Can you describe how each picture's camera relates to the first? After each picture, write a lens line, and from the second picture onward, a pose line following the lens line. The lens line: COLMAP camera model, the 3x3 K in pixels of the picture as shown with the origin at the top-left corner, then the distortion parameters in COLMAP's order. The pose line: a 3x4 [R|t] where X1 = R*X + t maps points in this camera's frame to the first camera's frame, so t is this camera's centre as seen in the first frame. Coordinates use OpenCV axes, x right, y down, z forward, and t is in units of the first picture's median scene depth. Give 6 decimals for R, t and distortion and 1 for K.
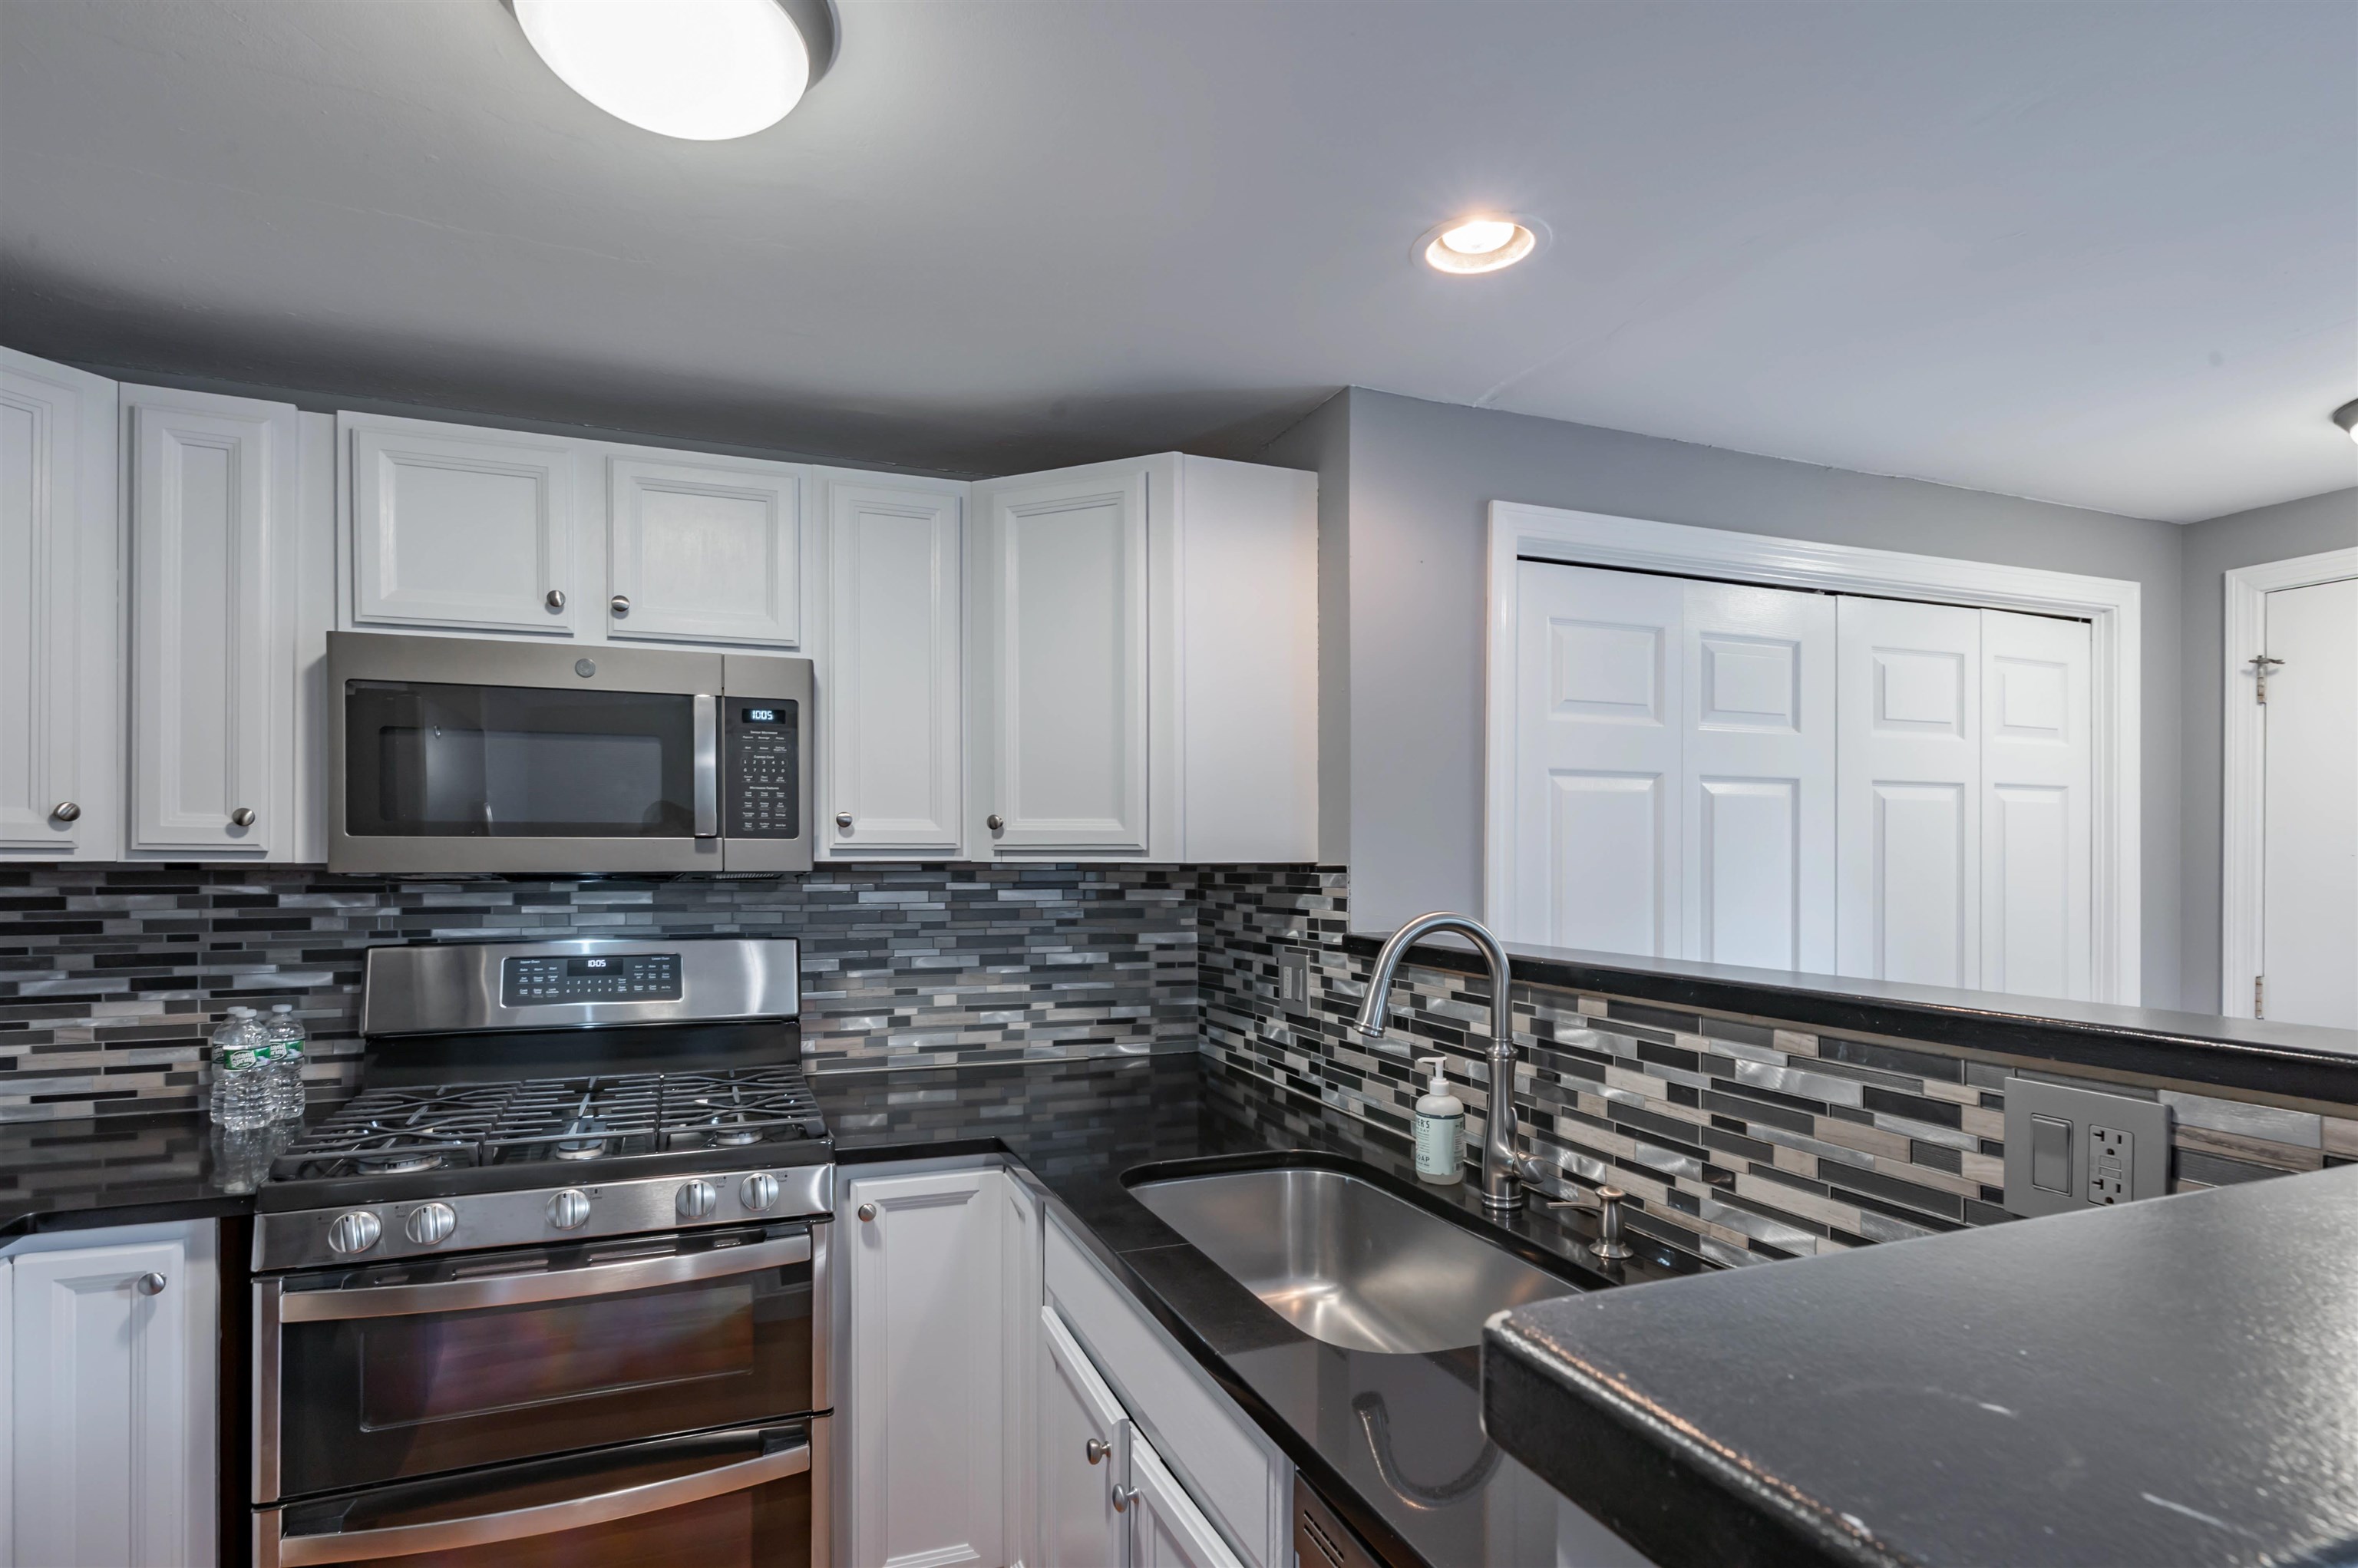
lens RADIAL K [[1169.8, 0, 1150.4], [0, 1169.8, 858.2], [0, 0, 1]] dist [0.000006, 0.002066]
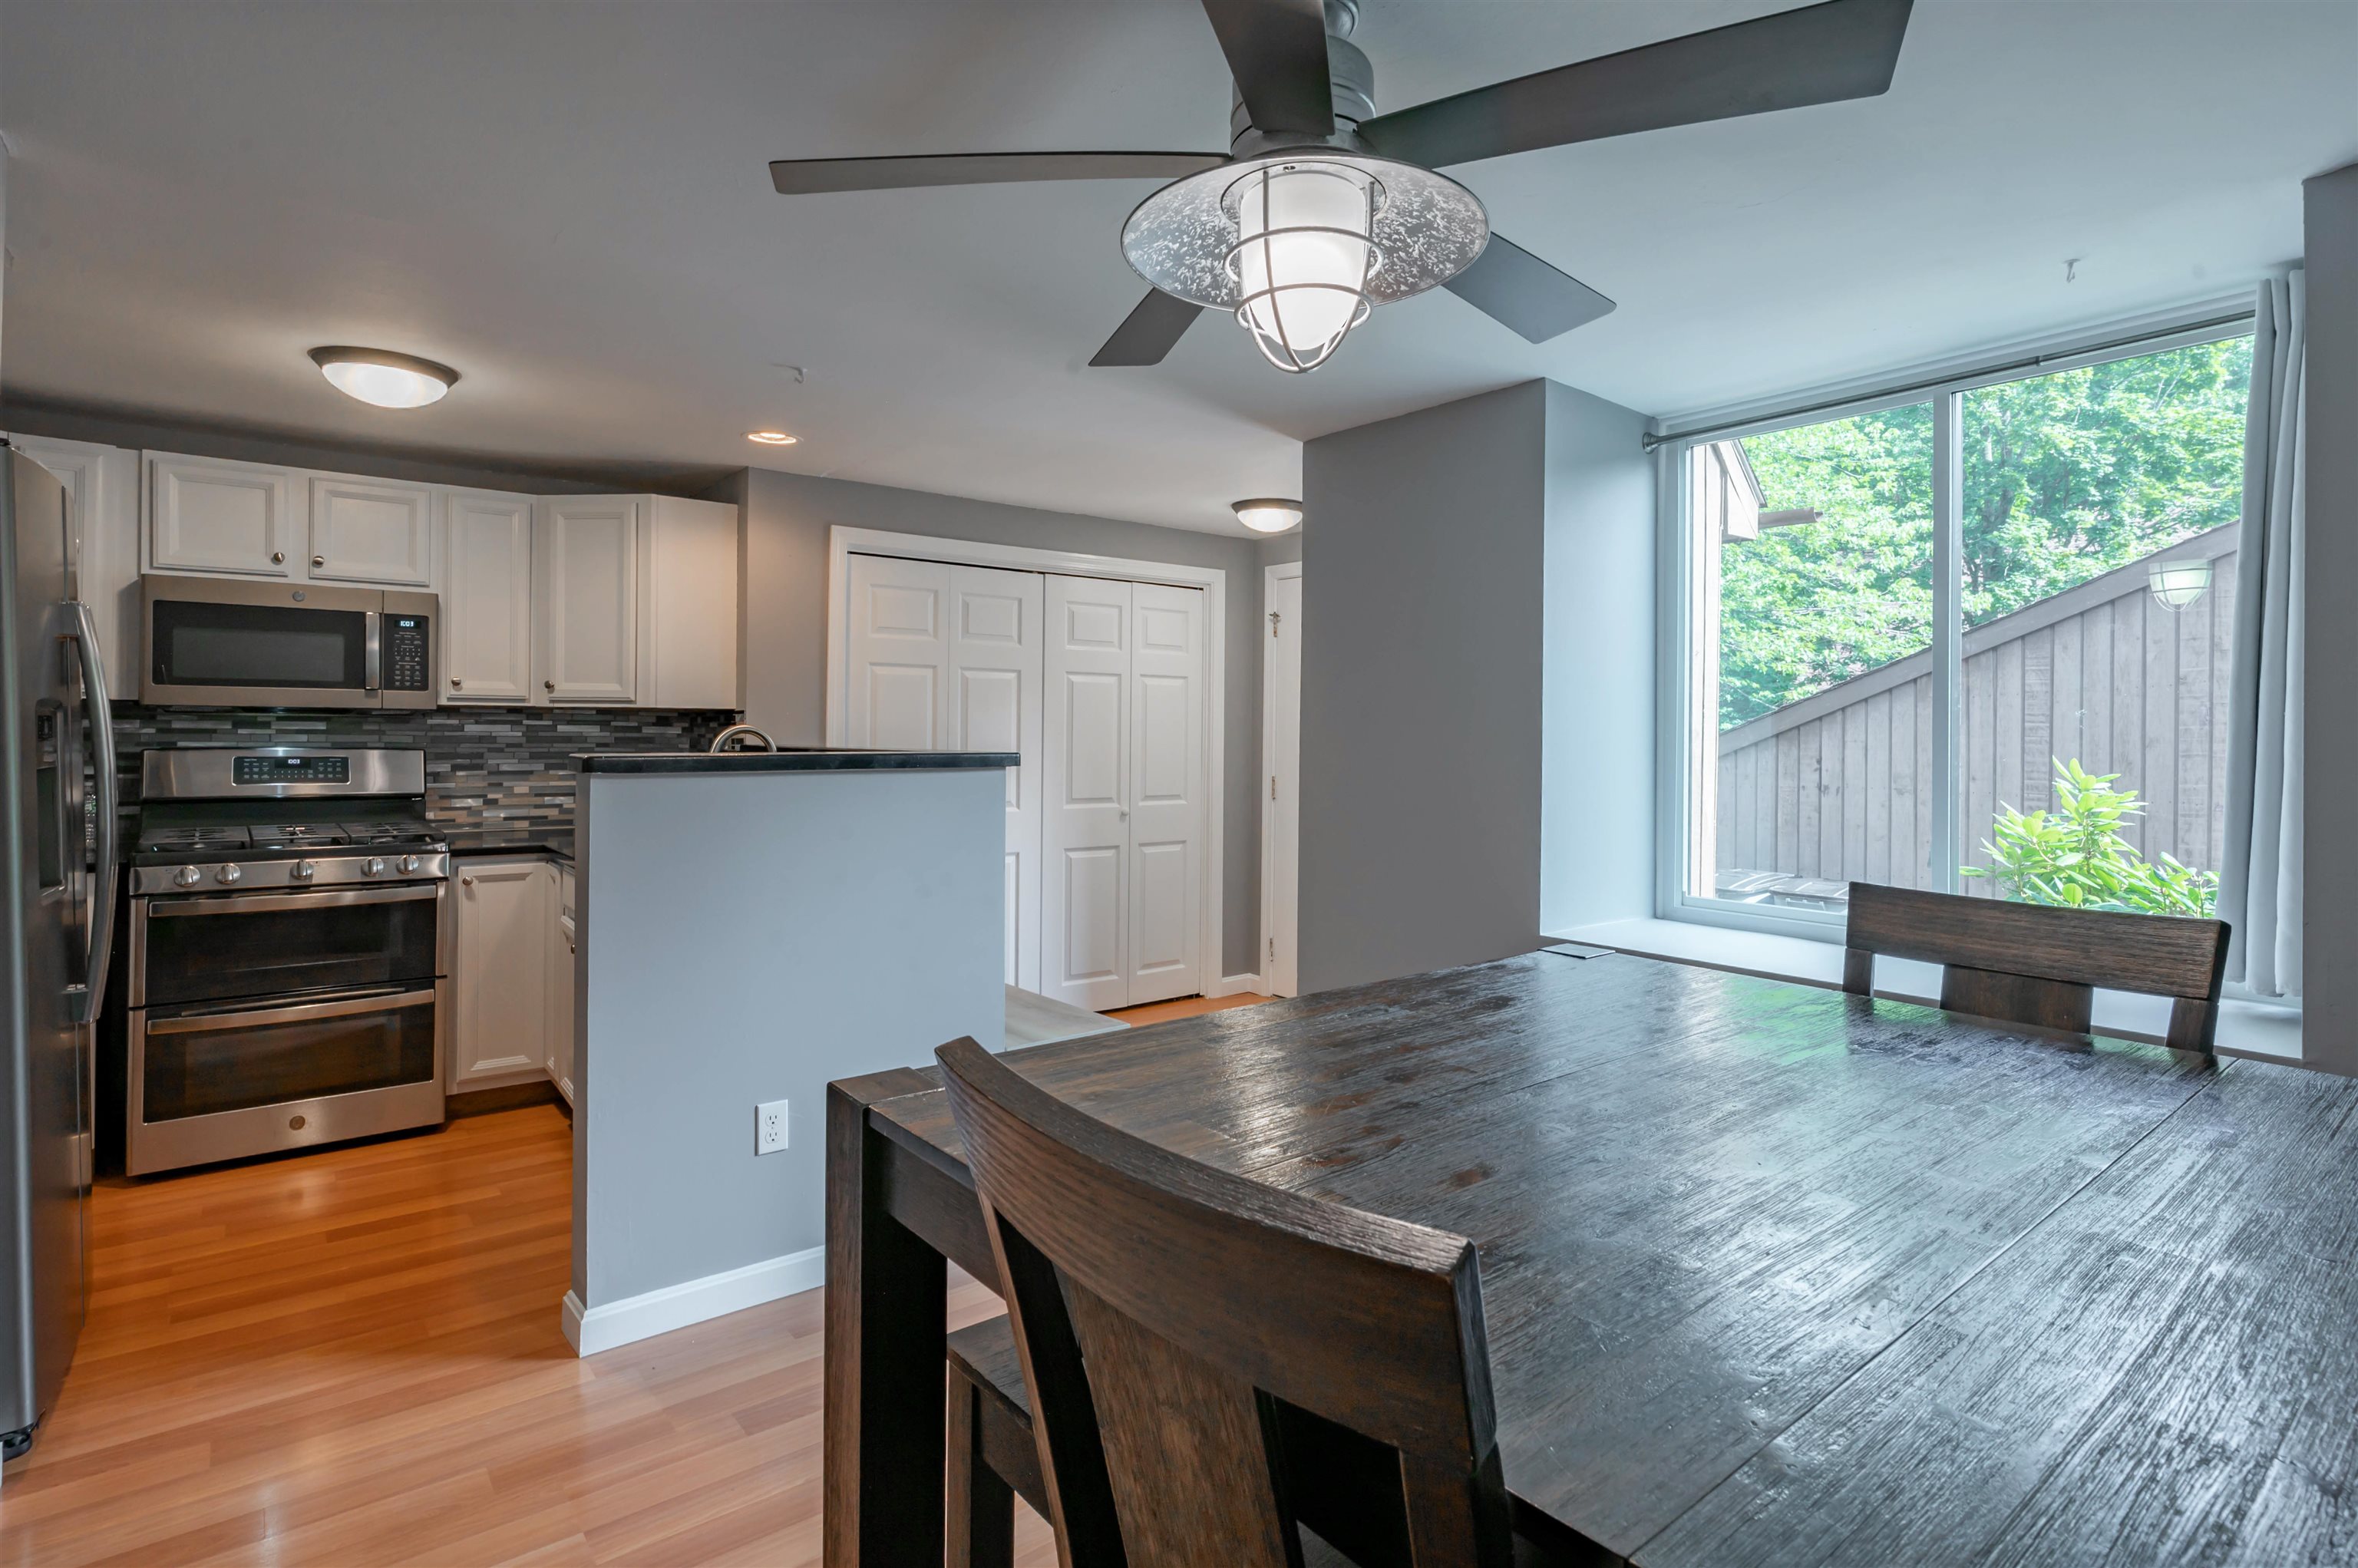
lens RADIAL K [[1169.8, 0, 1155.9], [0, 1169.8, 725.1], [0, 0, 1]] dist [0.000006, 0.002066]
pose [[0.958308, 0.009187, 0.285588, 0.246288], [-0.007643, 0.999950, -0.006522, 0.036253], [-0.285634, 0.004067, 0.958330, -0.990693]]
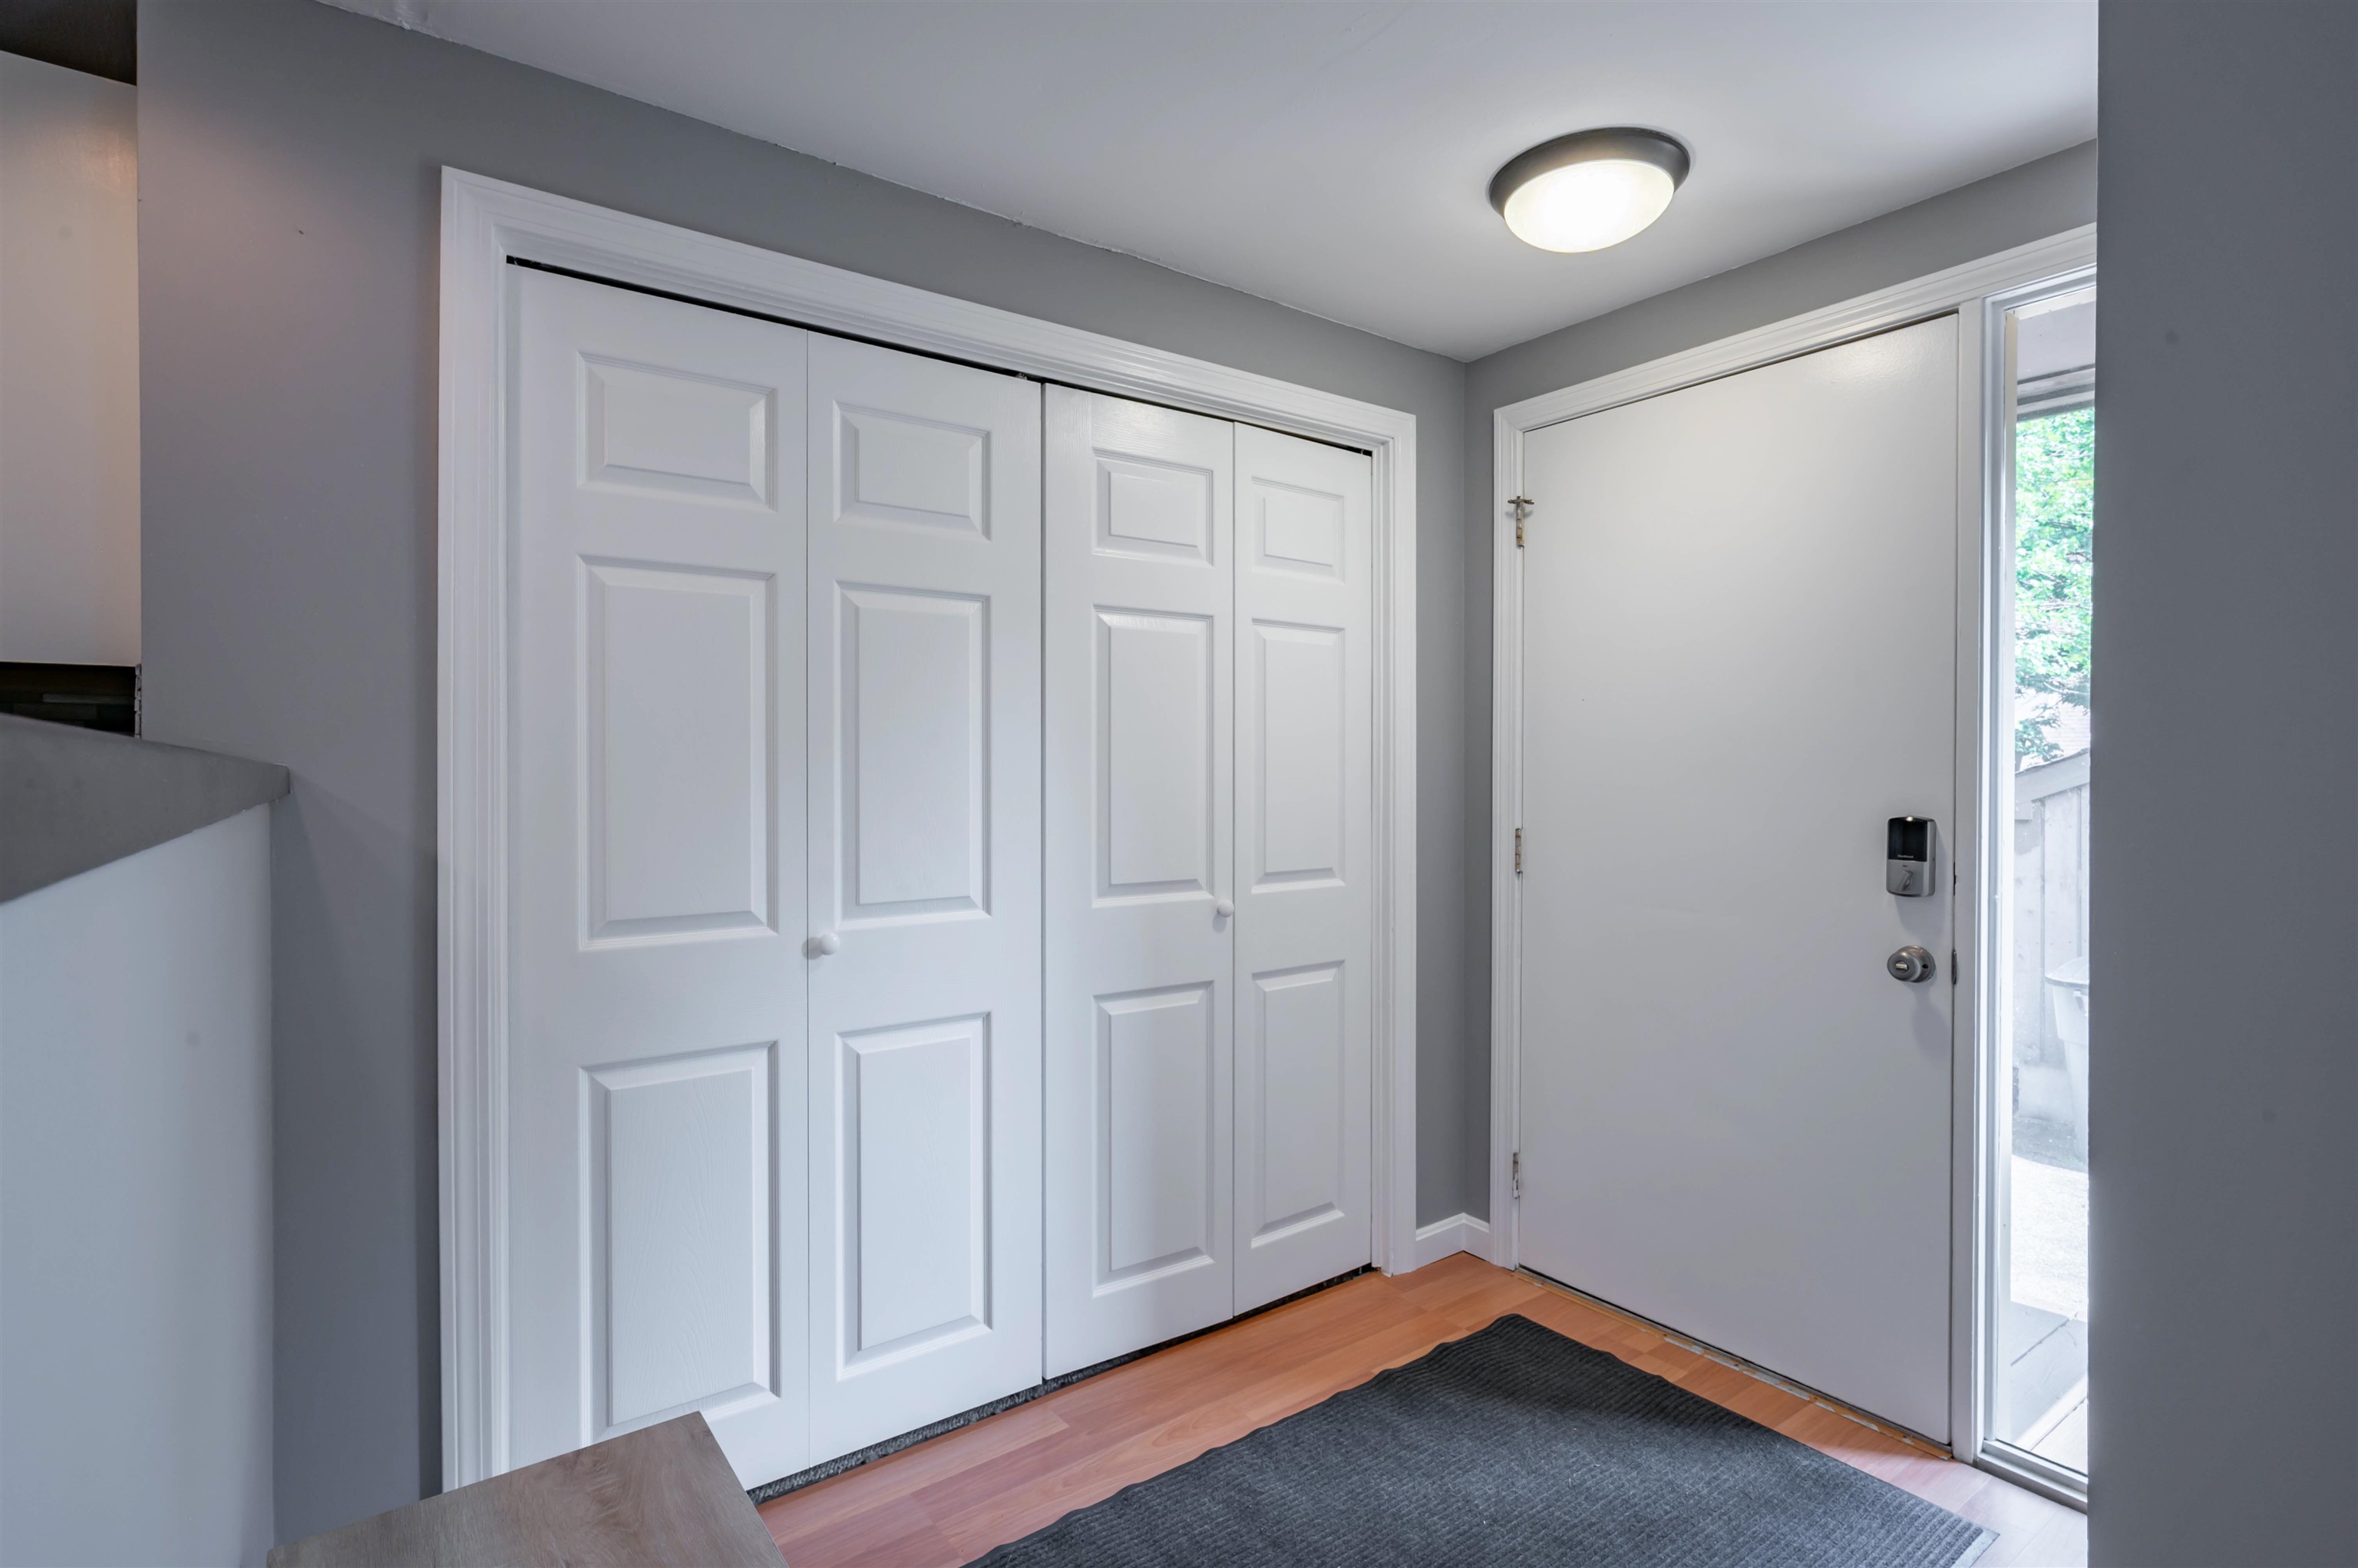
lens RADIAL K [[1169.8, 0, 1186.2], [0, 1169.8, 772.6], [0, 0, 1]] dist [0.000006, 0.002066]
pose [[0.963035, -0.003037, 0.269358, 0.516155], [0.002029, 0.999990, 0.004022, 0.061267], [-0.269367, -0.003327, 0.963032, 0.176291]]
